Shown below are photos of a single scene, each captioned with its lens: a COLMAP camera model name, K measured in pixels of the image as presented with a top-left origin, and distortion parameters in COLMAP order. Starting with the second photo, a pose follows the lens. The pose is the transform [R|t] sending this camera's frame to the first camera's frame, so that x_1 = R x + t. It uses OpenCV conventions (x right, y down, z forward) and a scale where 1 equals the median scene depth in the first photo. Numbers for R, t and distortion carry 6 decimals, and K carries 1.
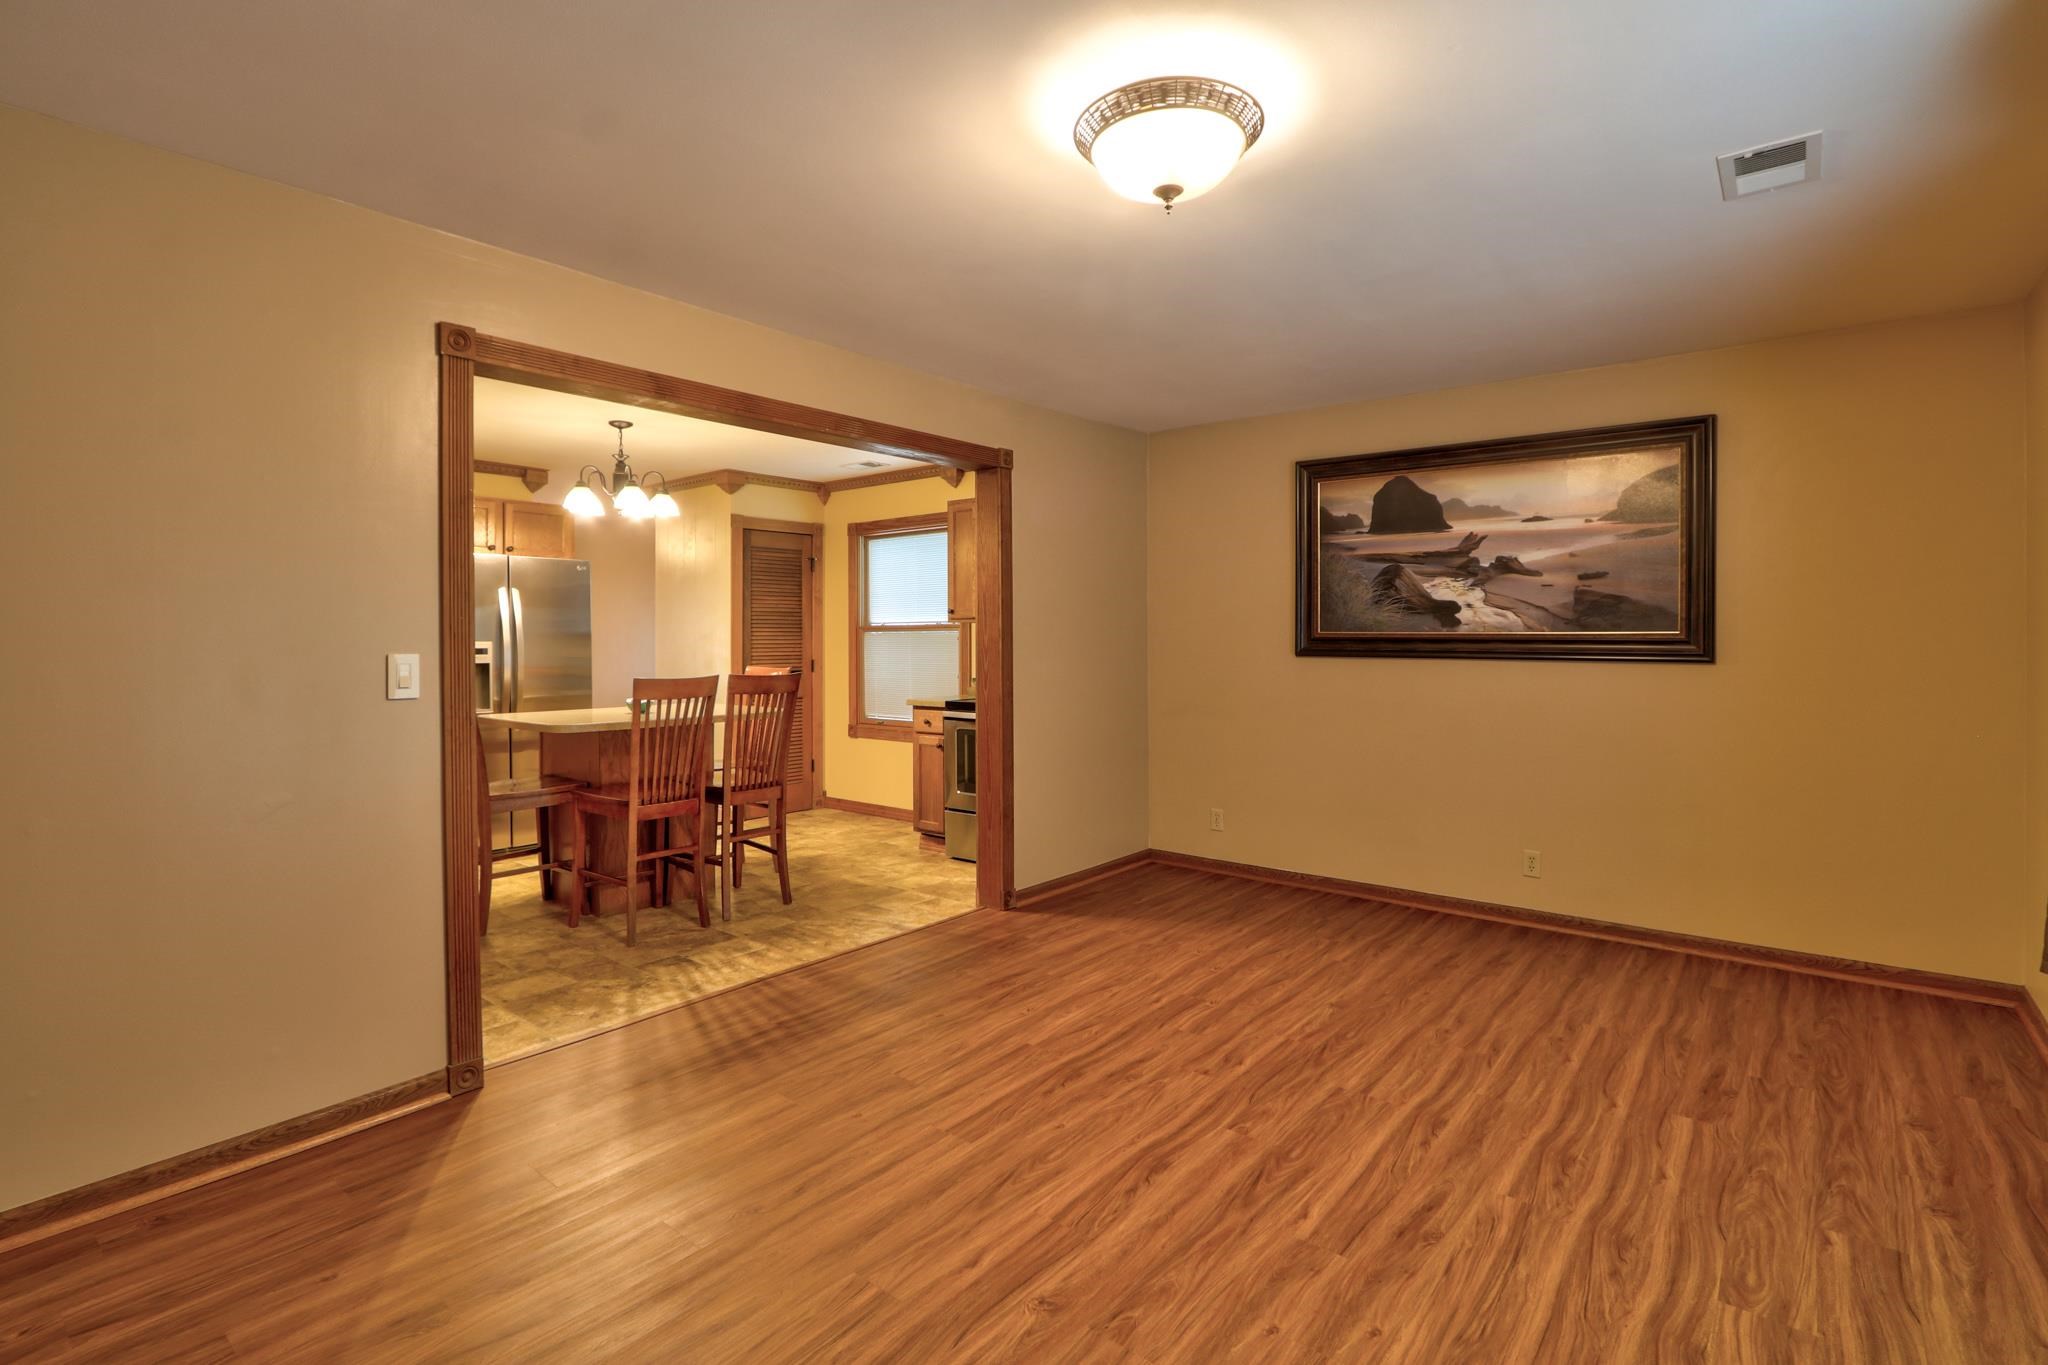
lens RADIAL K [[964.8, 0, 997.0], [0, 964.8, 636.6], [0, 0, 1]] dist [-0.019225, 0.001437]
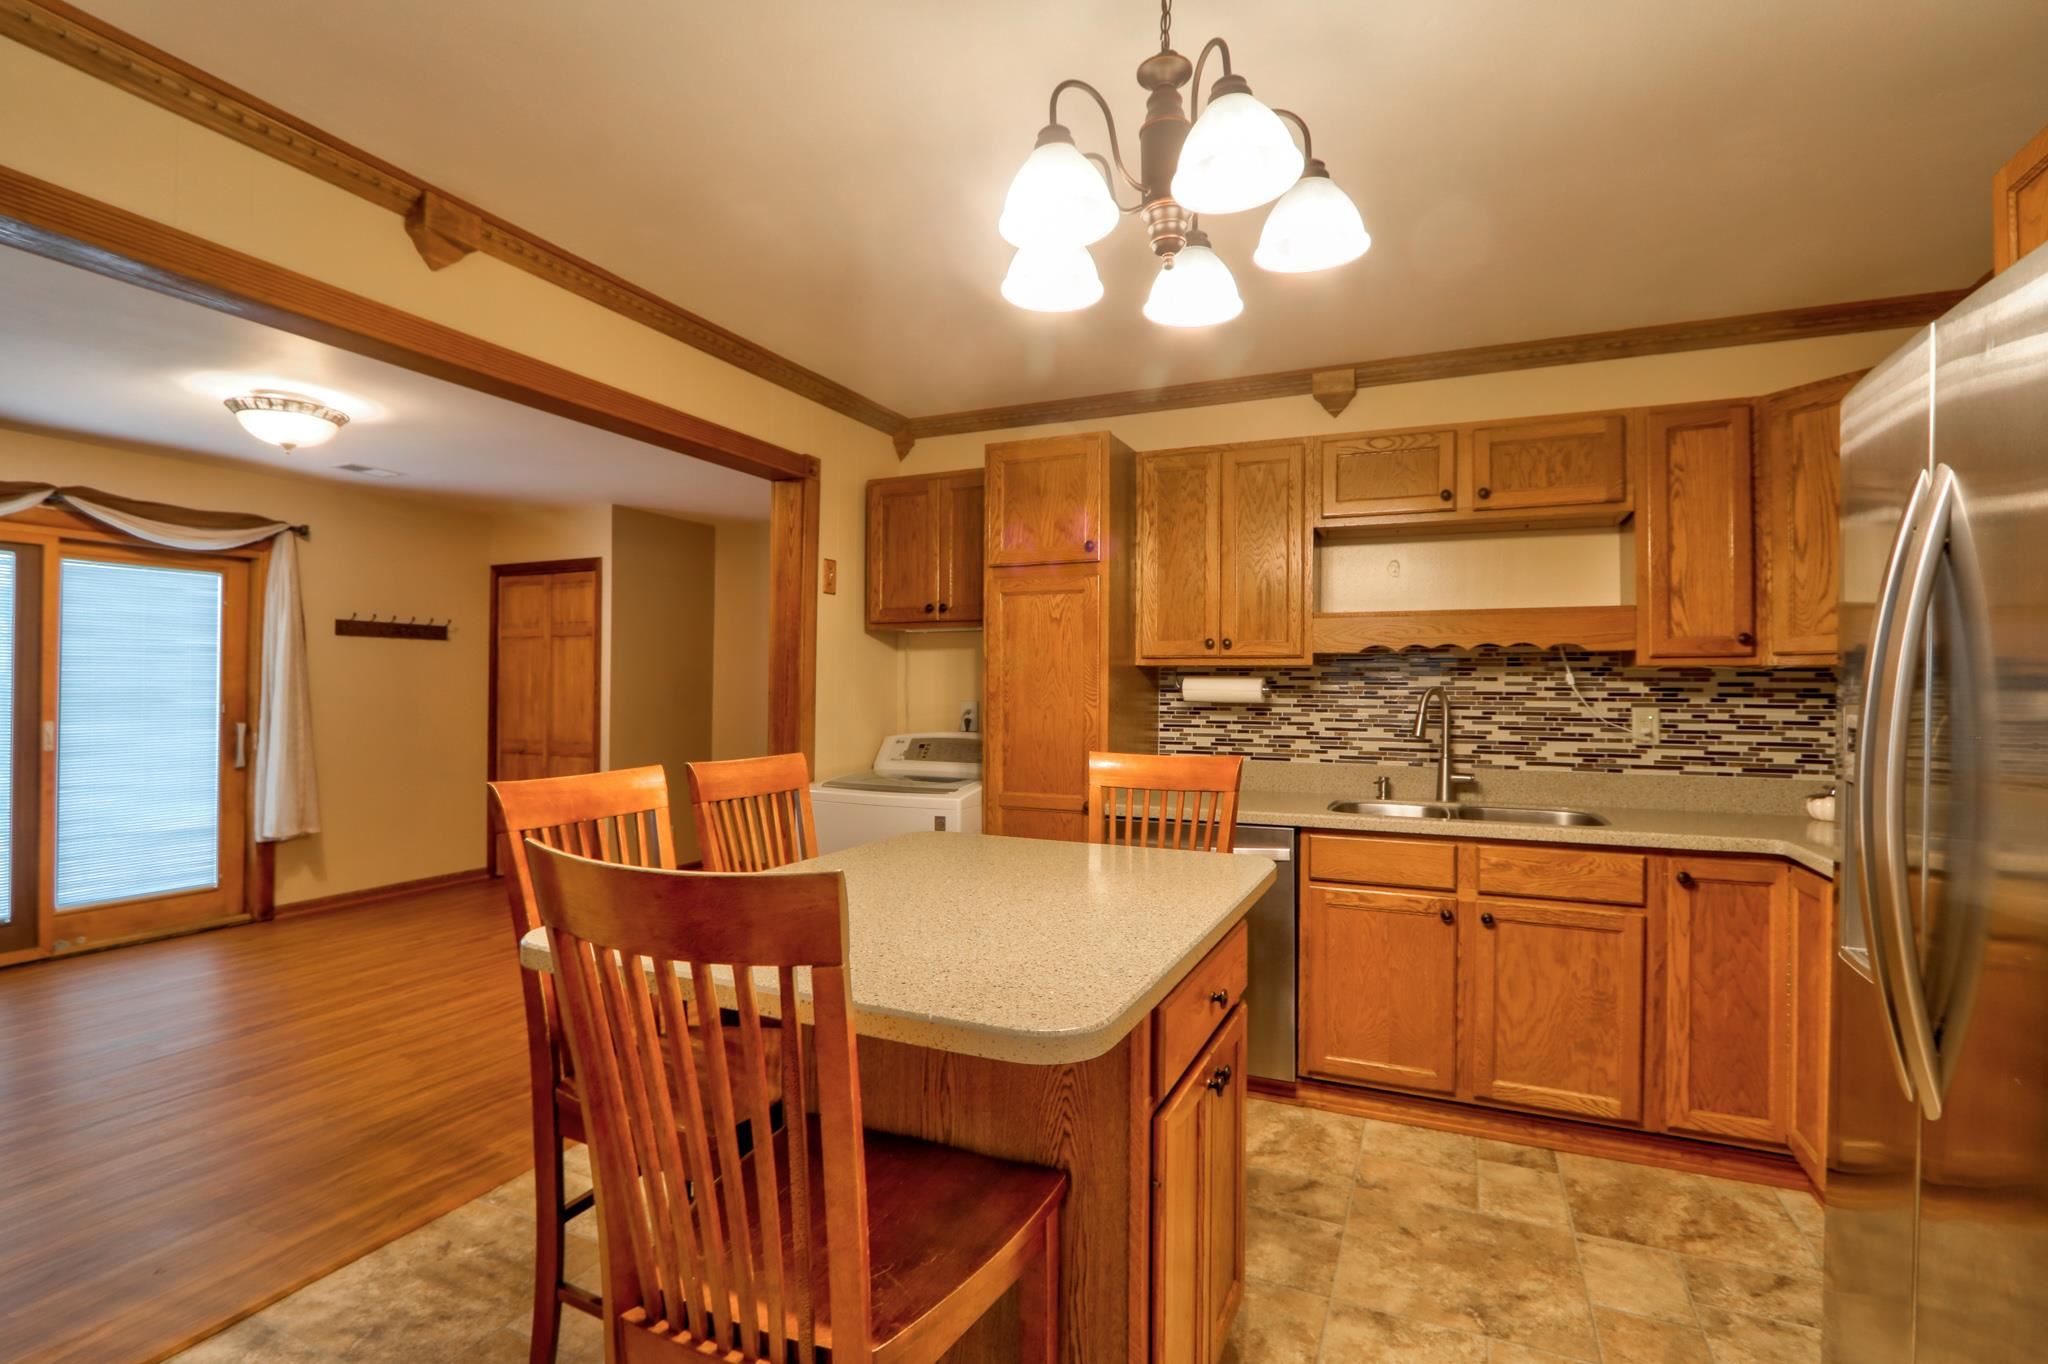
lens RADIAL K [[960.9, 0, 1024.0], [0, 960.9, 682.0], [0, 0, 1]] dist [-0.016450, 0.000859]
pose [[-0.959037, -0.004458, -0.283246, -0.354597], [-0.001948, 0.999956, -0.009142, 0.001898], [0.283275, -0.008216, -0.959004, 1.693184]]
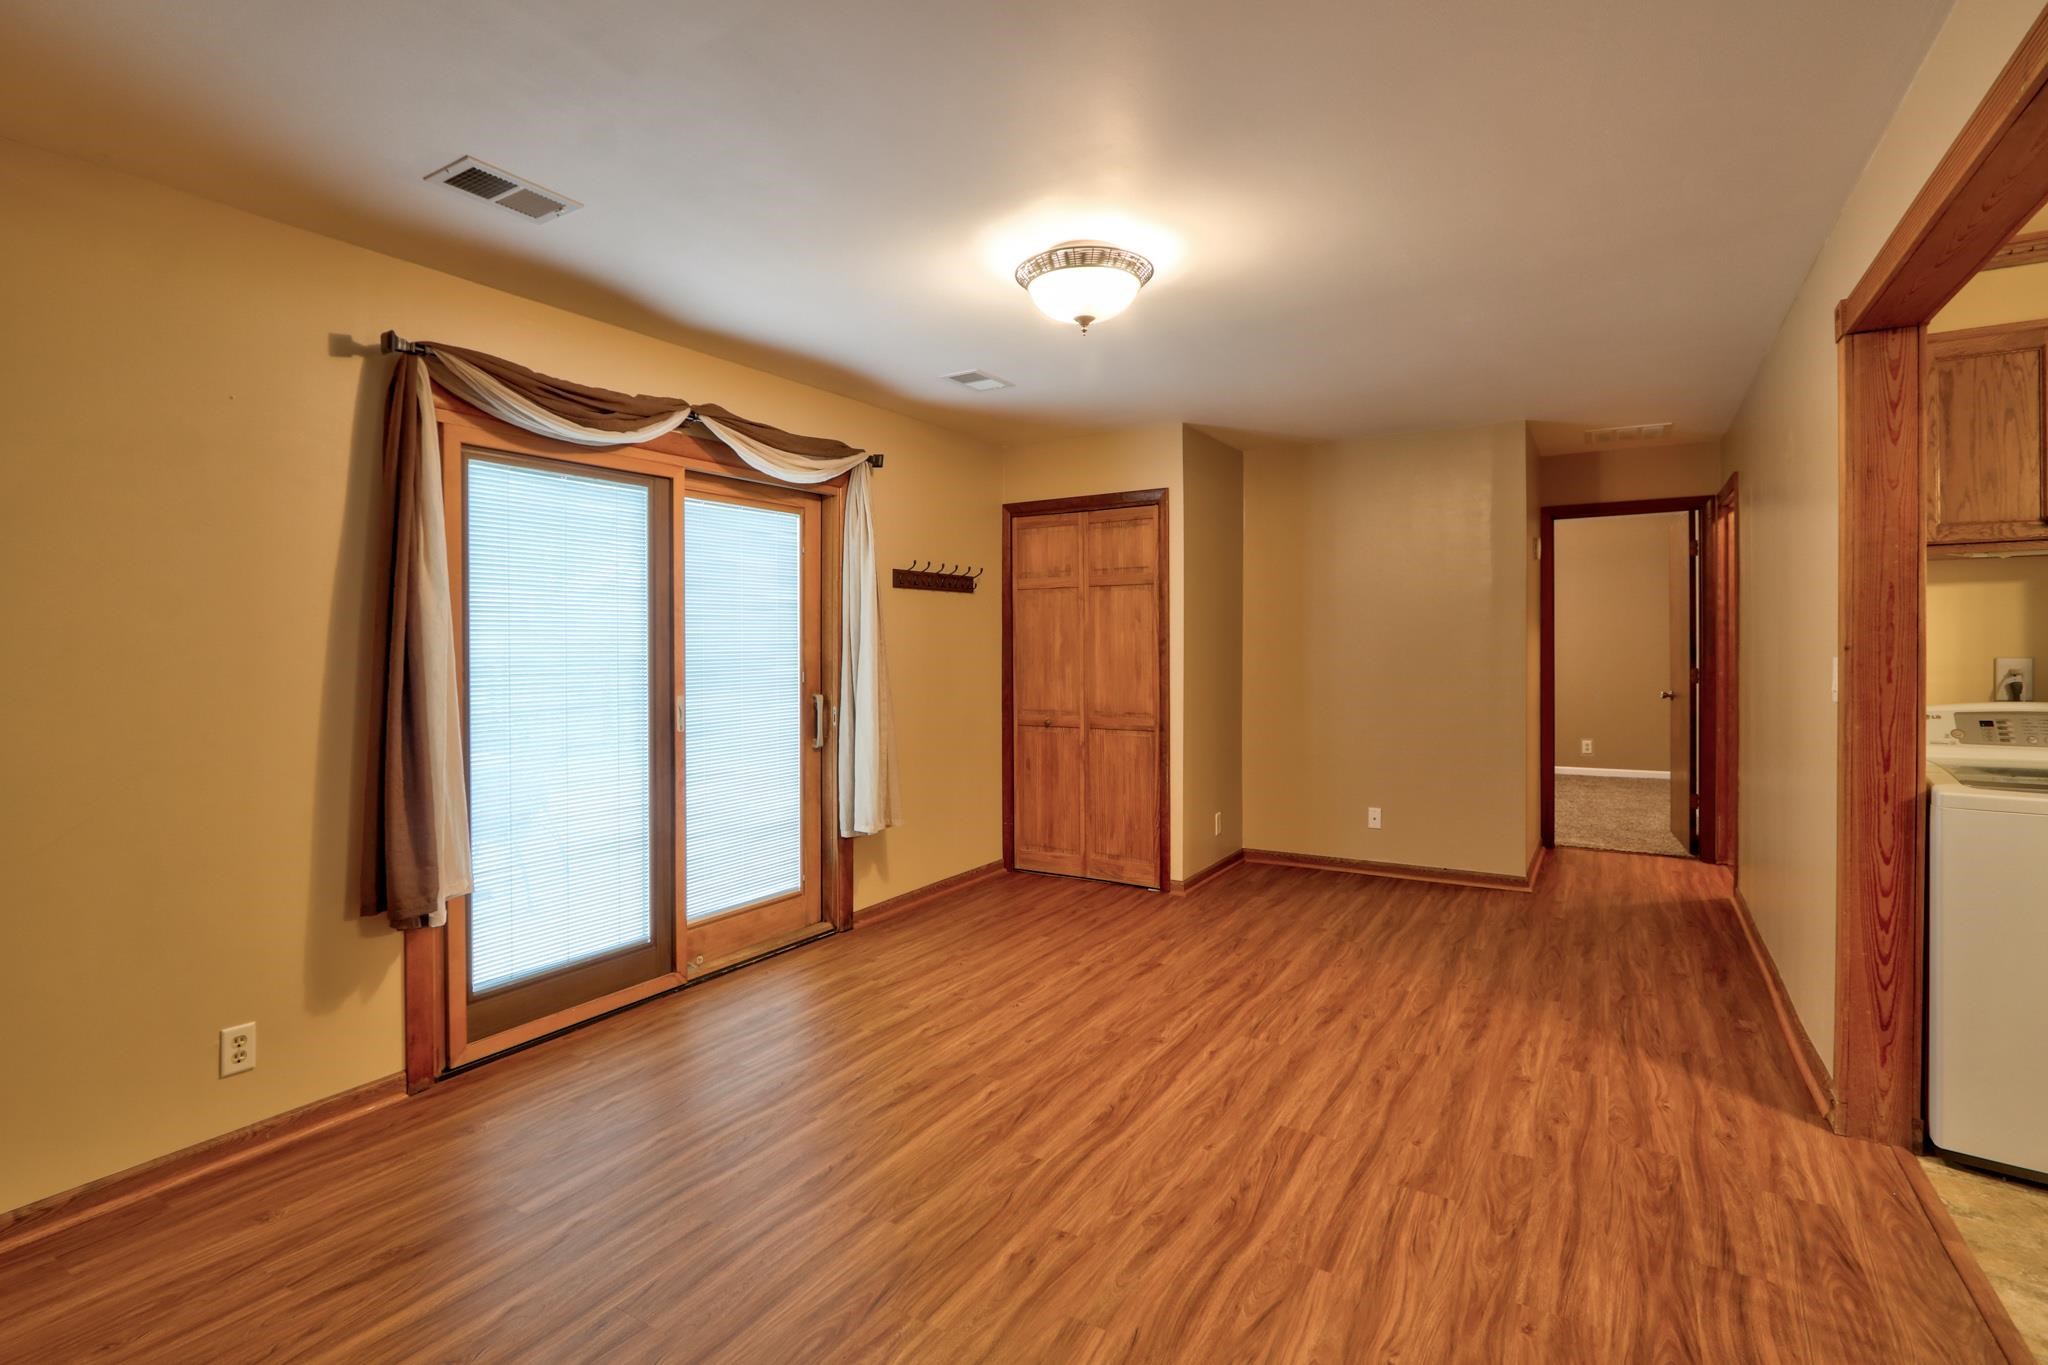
lens RADIAL K [[966.9, 0, 1017.8], [0, 966.9, 655.2], [0, 0, 1]] dist [-0.020699, -0.000083]
pose [[-0.988304, 0.012192, -0.152009, 0.260175], [0.011329, 0.999914, 0.006544, -0.001341], [0.152076, 0.004745, -0.988357, 1.255217]]
